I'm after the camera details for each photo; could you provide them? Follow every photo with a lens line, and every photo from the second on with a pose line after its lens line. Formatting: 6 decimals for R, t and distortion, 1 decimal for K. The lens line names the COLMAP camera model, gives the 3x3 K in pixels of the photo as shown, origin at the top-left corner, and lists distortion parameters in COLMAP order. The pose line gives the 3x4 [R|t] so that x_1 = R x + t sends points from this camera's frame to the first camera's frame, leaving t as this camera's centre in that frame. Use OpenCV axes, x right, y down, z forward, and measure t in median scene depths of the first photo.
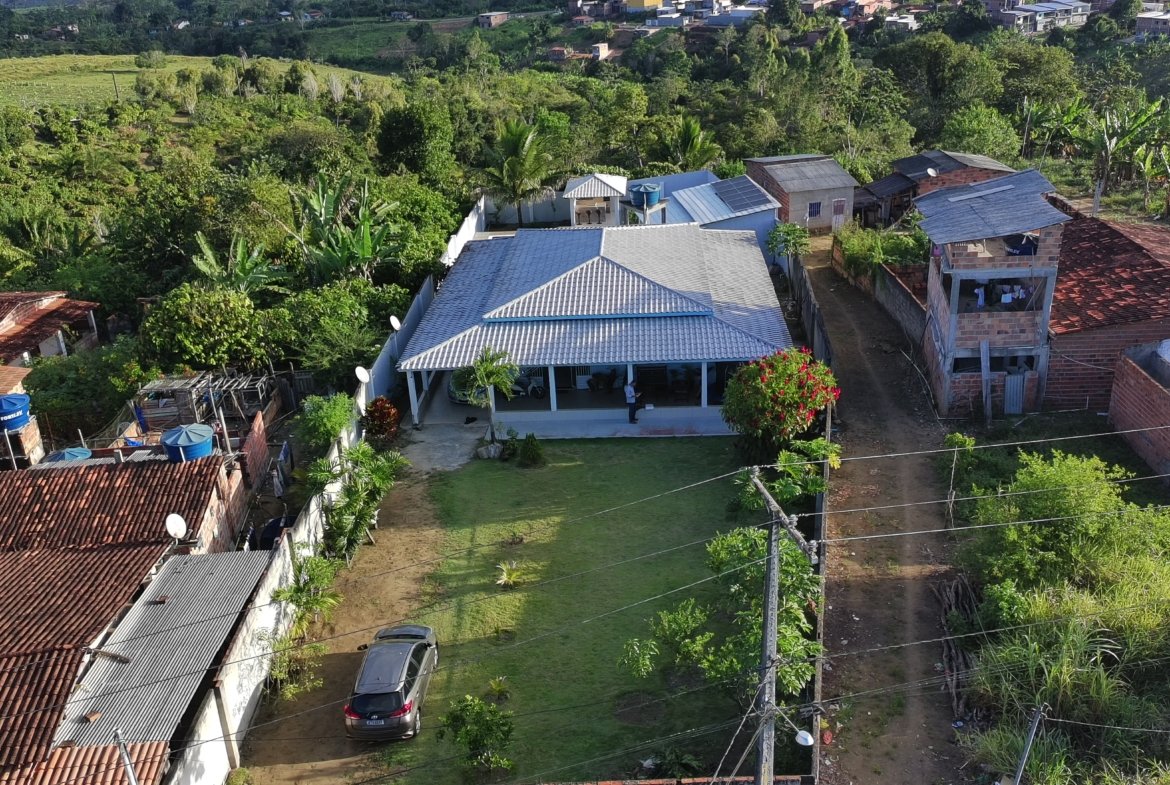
lens RADIAL K [[1079.8, 0, 584.4], [0, 1079.8, 385.5], [0, 0, 1]] dist [0.028039, 0.000000]
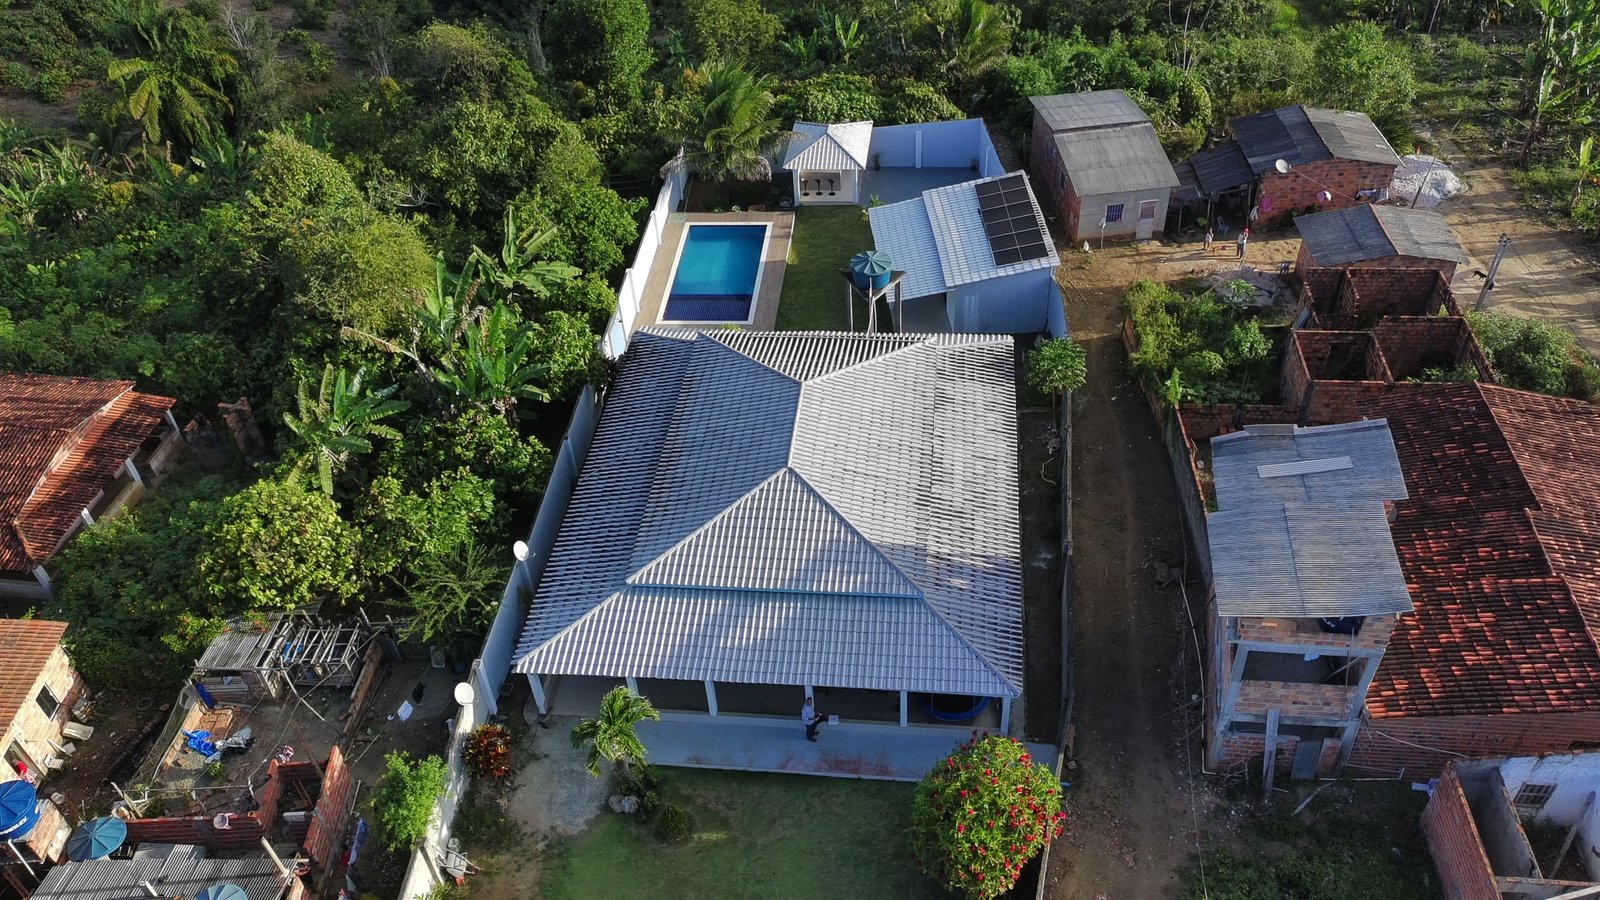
lens RADIAL K [[1236.4, 0, 800.1], [0, 1236.4, 442.7], [0, 0, 1]] dist [0.054570, -0.065348]
pose [[0.998132, 0.035378, -0.049813, 0.067321], [-0.018737, 0.953257, 0.301579, -0.405314], [0.058153, -0.300082, 0.952139, 0.184581]]
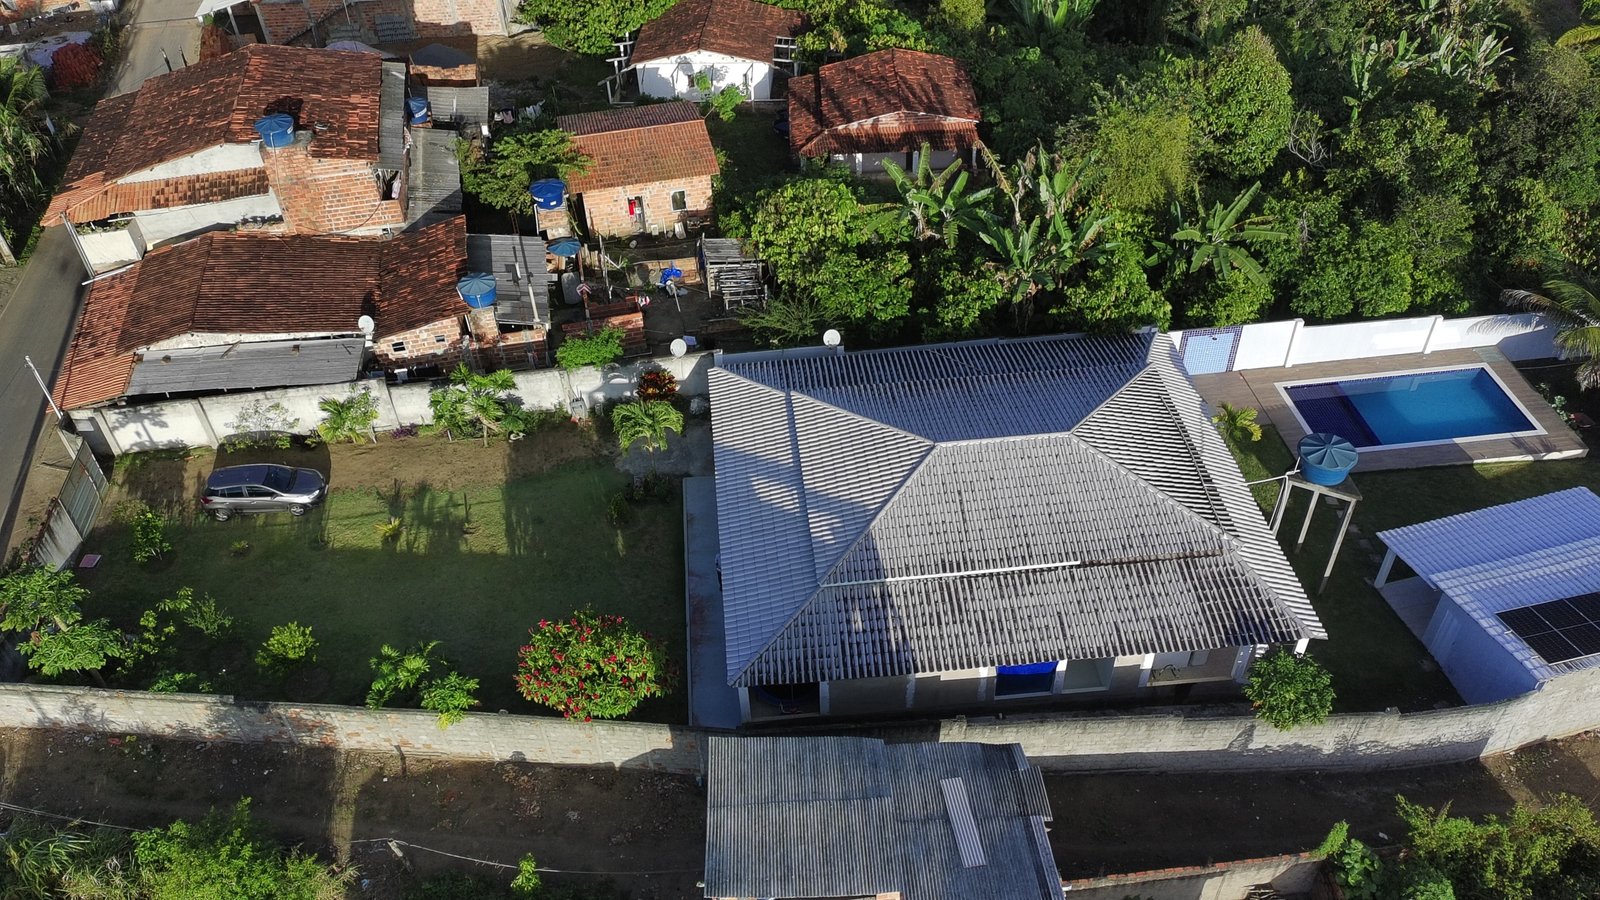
lens RADIAL K [[1236.4, 0, 805.5], [0, 1236.4, 454.2], [0, 0, 1]] dist [0.054570, -0.065348]
pose [[0.132511, 0.685987, -0.715446, 0.632989], [-0.374768, 0.702902, 0.604547, -0.610356], [0.917600, 0.188018, 0.350228, 0.632857]]
